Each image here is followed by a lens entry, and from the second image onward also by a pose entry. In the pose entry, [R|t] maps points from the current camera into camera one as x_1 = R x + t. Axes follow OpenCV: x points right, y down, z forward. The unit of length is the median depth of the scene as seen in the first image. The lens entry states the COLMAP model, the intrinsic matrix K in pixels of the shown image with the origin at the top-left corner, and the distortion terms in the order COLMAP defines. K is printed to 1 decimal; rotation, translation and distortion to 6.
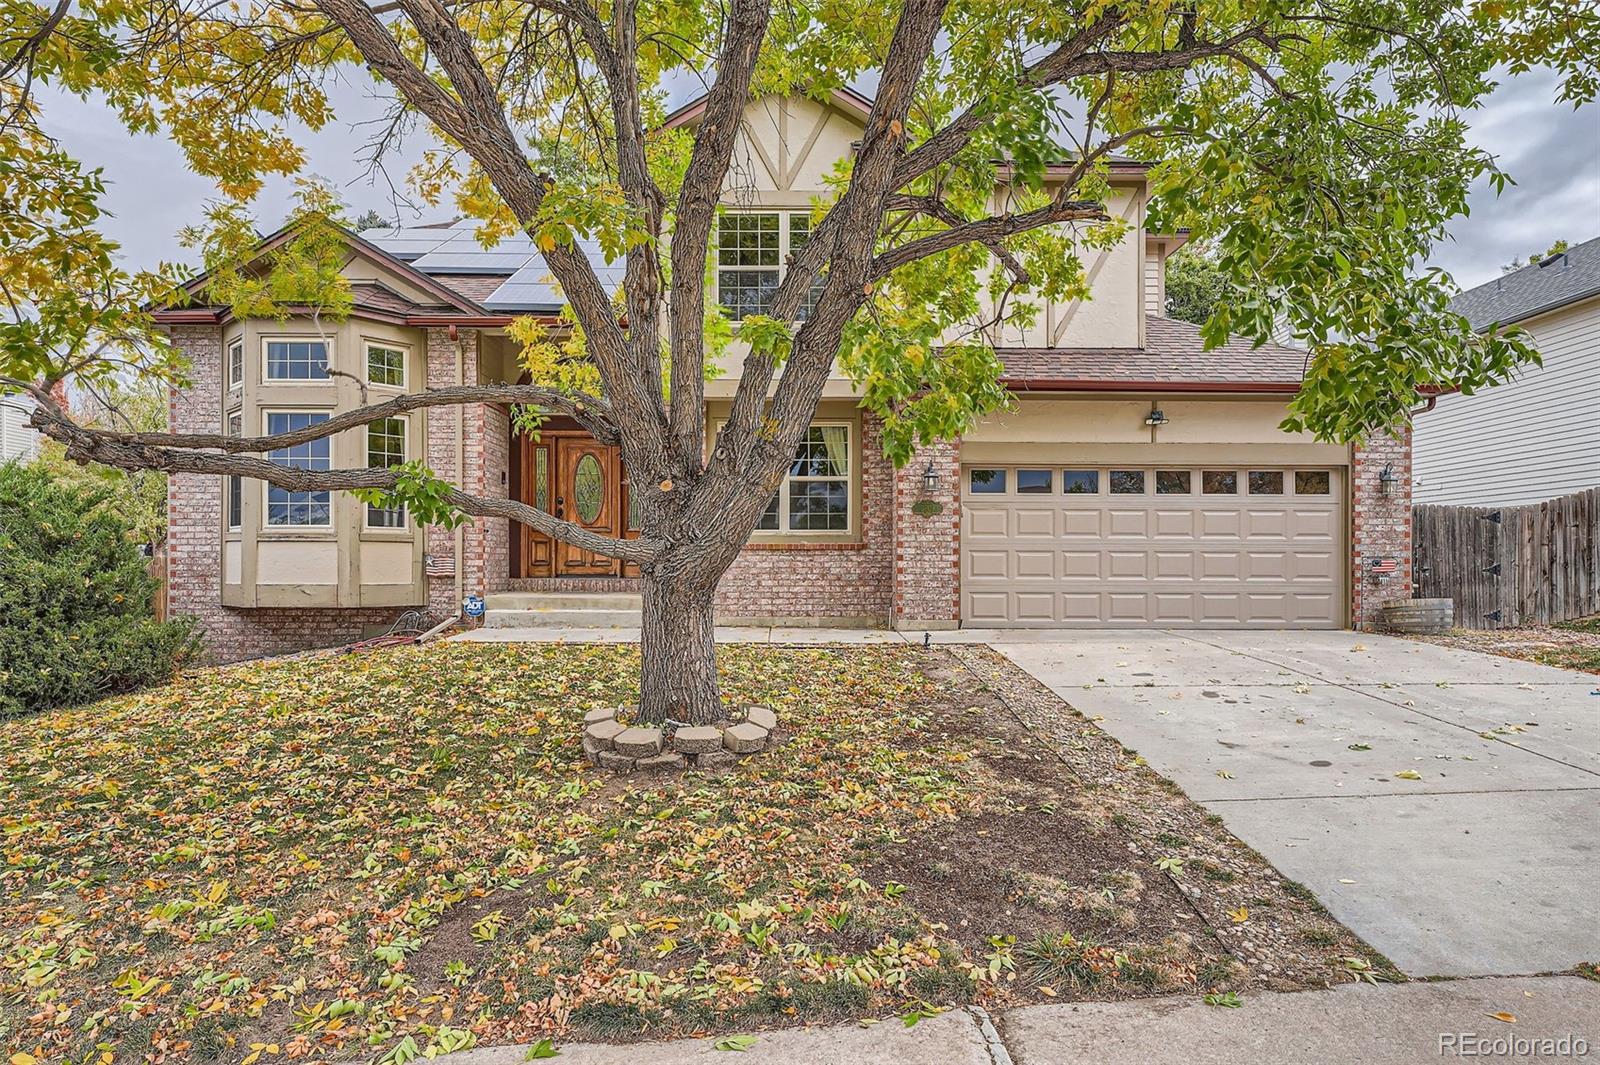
lens RADIAL K [[926.7, 0, 799.8], [0, 926.7, 539.3], [0, 0, 1]] dist [-0.000664, -0.000040]
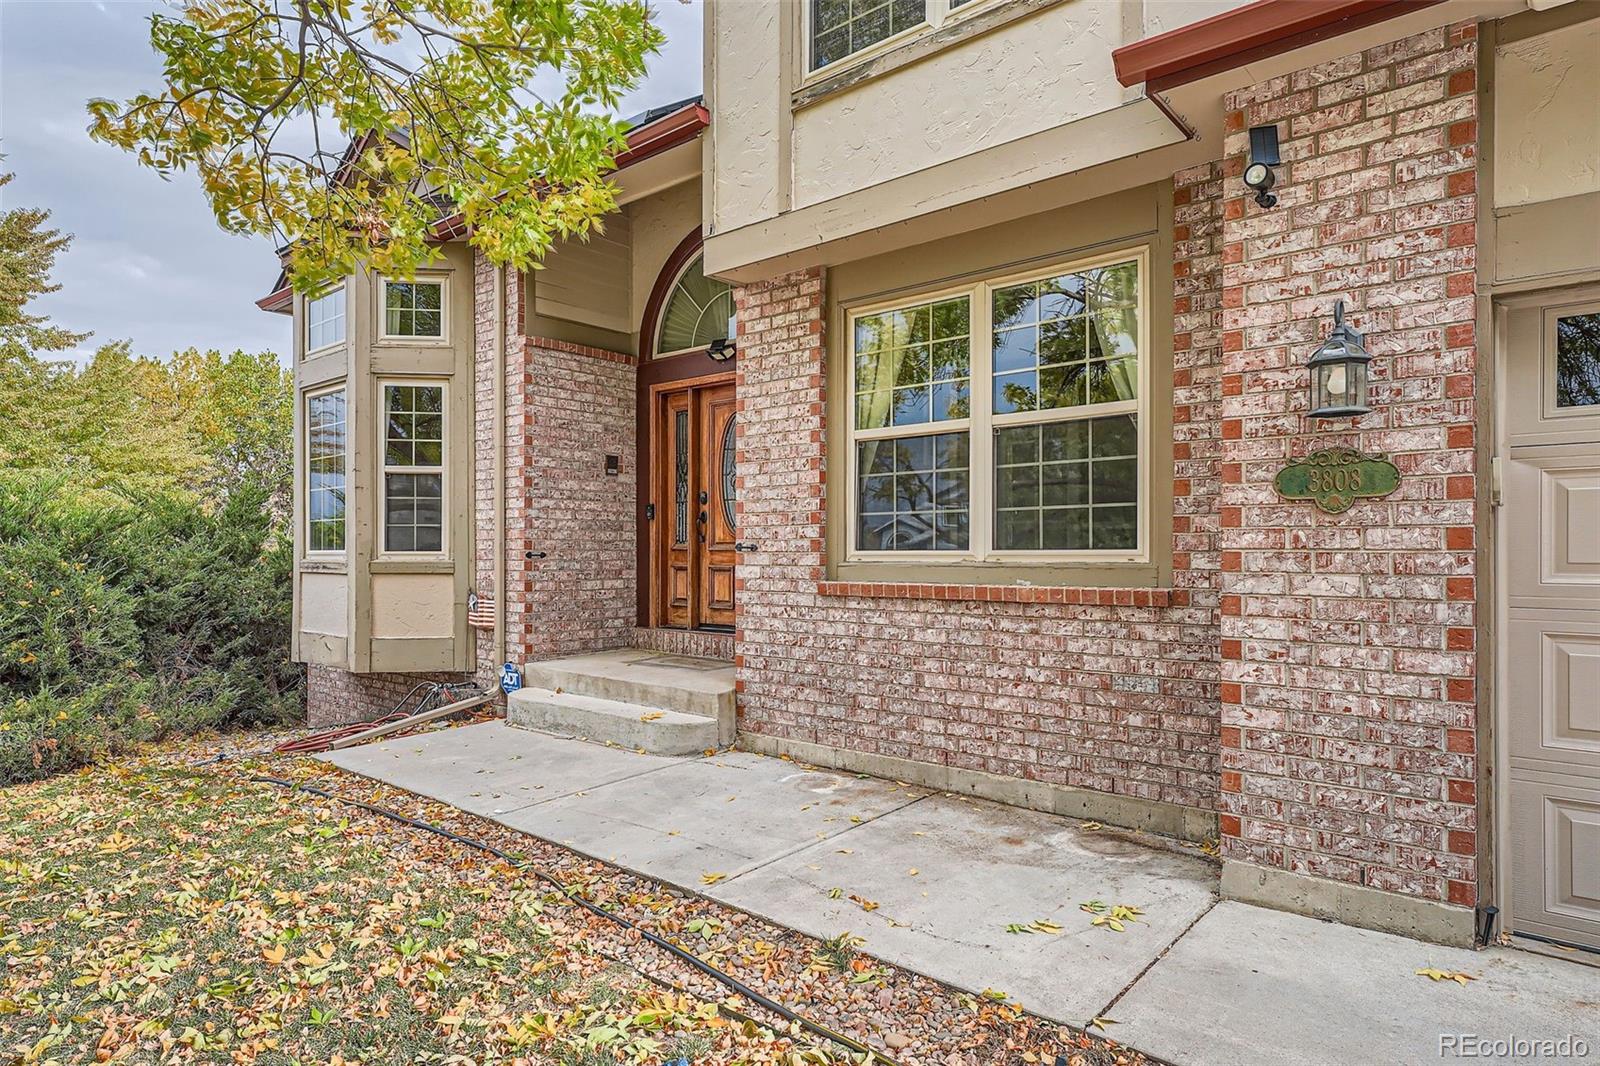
lens RADIAL K [[933.7, 0, 802.5], [0, 933.7, 541.5], [0, 0, 1]] dist [0.017018, -0.000124]
pose [[0.753230, -0.010457, -0.657674, 0.202215], [0.020870, 0.999750, 0.008007, -0.020146], [0.657426, -0.019757, 0.753260, 0.679639]]
